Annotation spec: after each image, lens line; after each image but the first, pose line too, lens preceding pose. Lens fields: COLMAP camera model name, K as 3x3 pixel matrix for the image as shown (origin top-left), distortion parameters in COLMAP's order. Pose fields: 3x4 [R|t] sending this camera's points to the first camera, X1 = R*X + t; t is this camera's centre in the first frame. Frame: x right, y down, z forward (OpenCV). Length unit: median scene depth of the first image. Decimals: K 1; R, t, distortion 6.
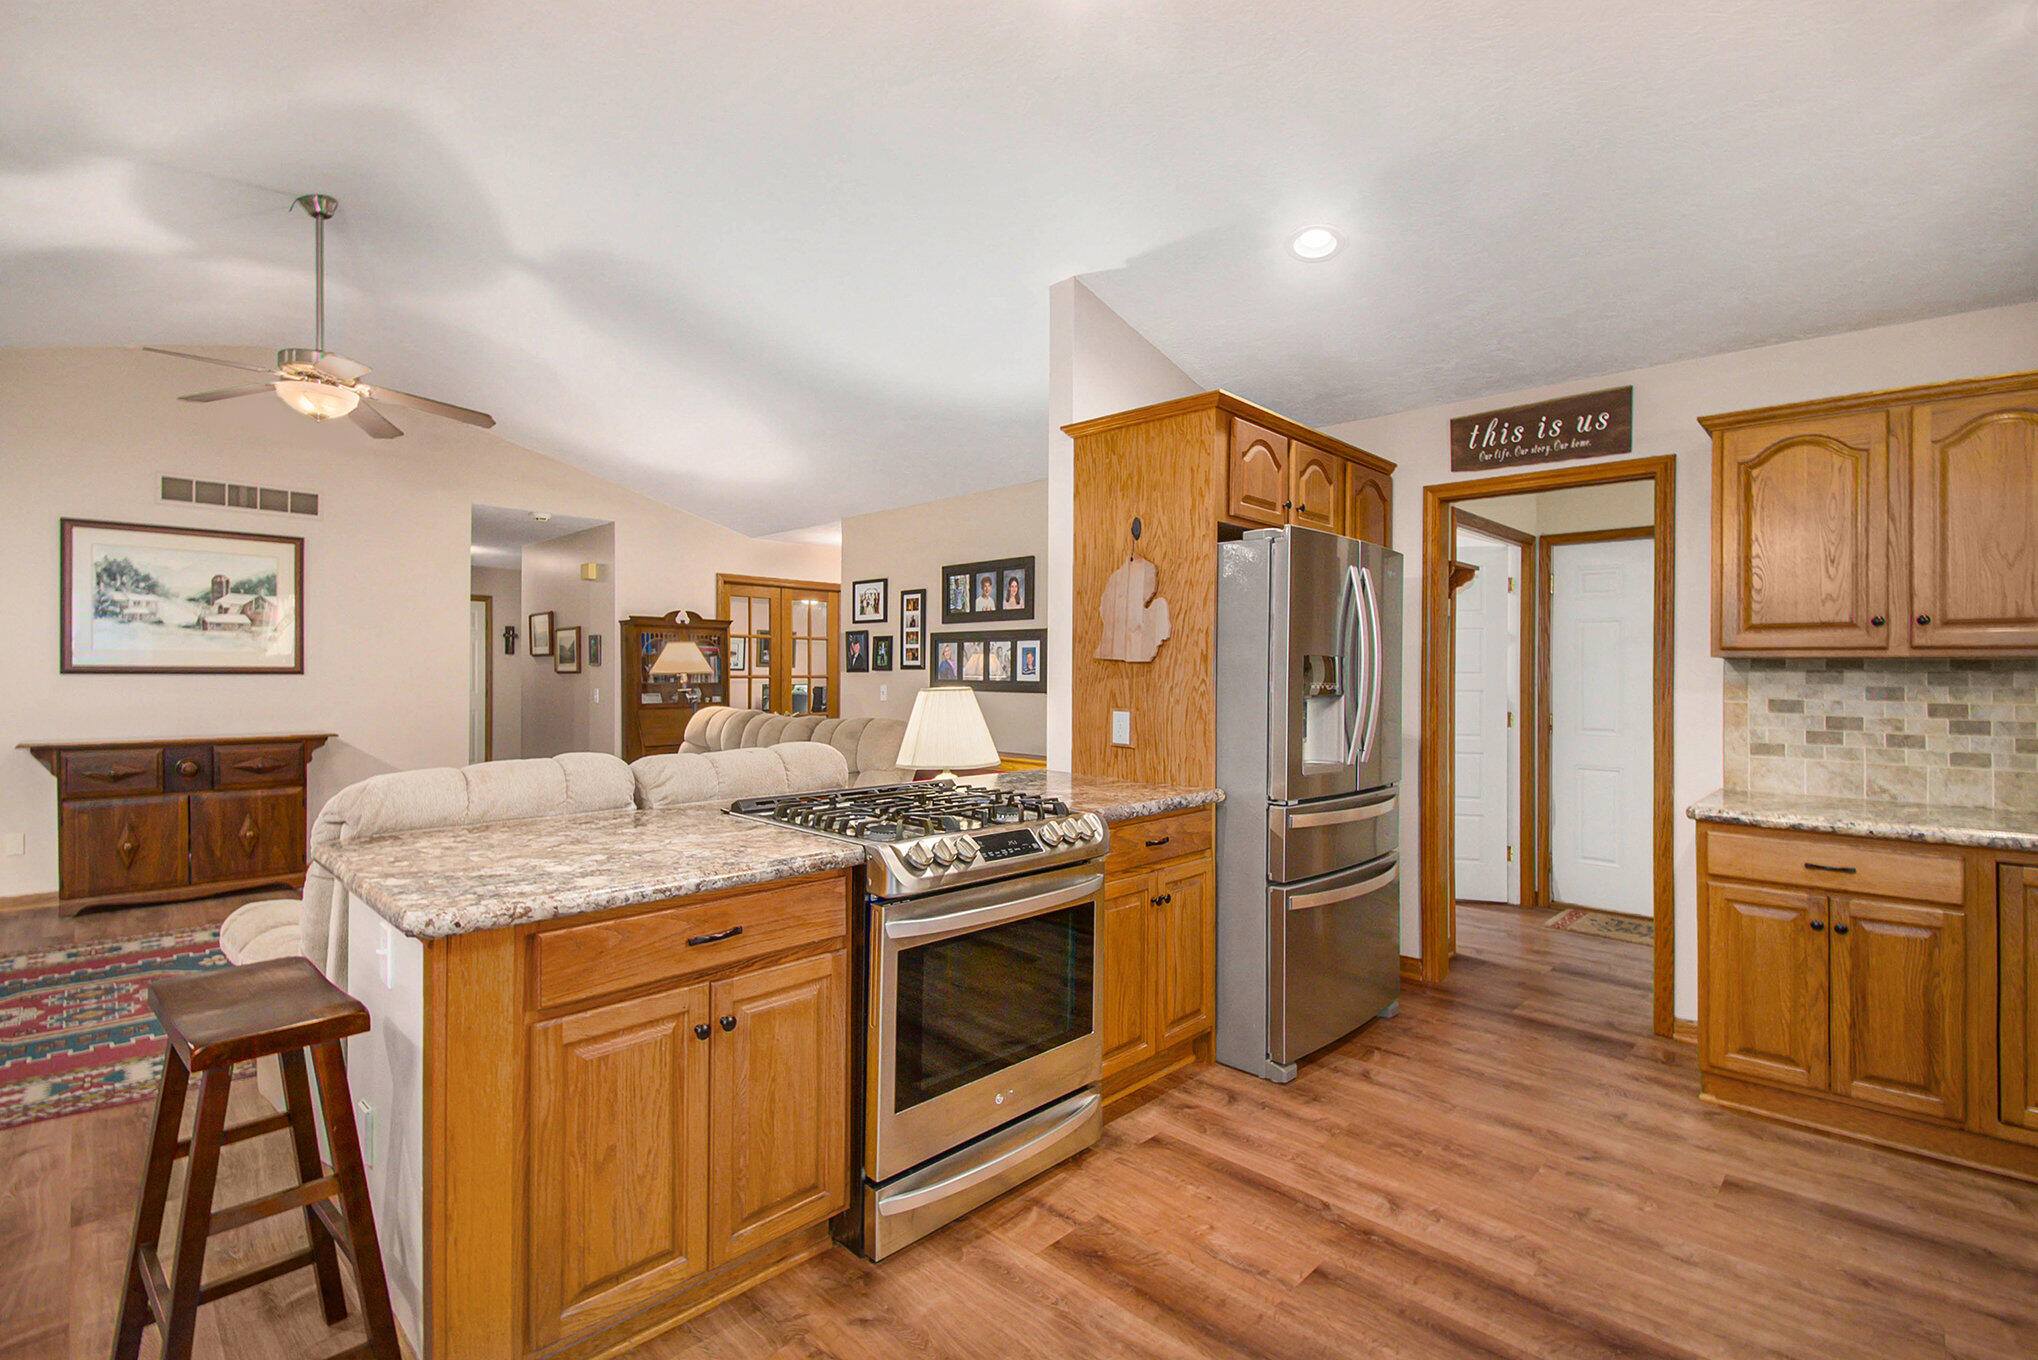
lens RADIAL K [[938.6, 0, 1018.2], [0, 938.6, 687.9], [0, 0, 1]] dist [-0.005294, -0.002441]
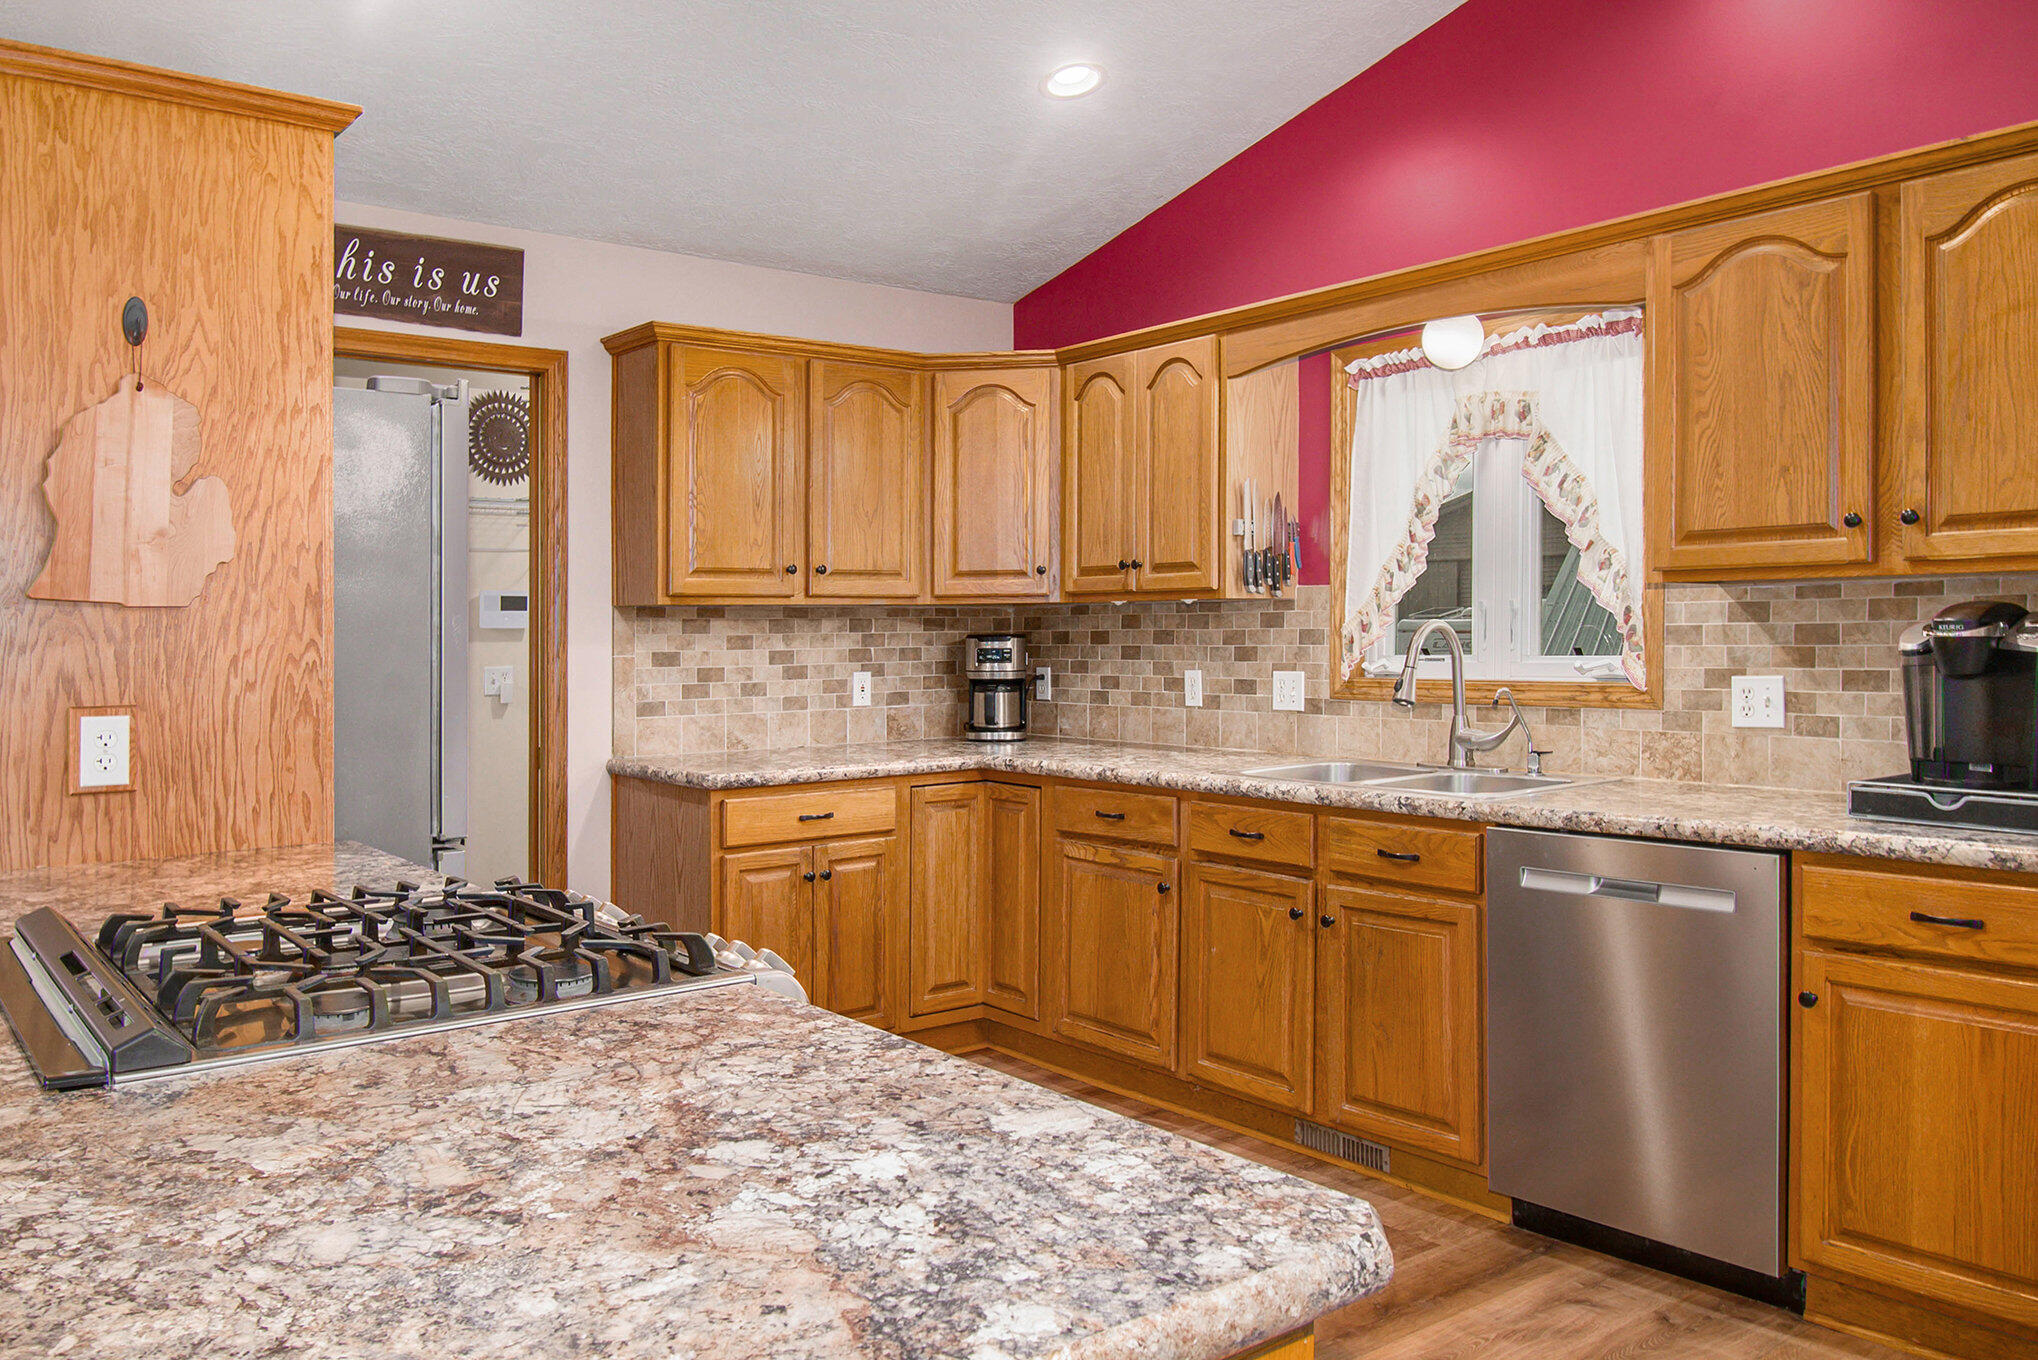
lens RADIAL K [[1521.6, 0, 1011.3], [0, 1521.6, 675.5], [0, 0, 1]] dist [-0.002363, 0.002933]
pose [[0.127671, -0.040162, 0.991003, -0.598593], [0.027840, 0.998931, 0.036896, -0.009905], [-0.991426, 0.022878, 0.128653, 0.493147]]
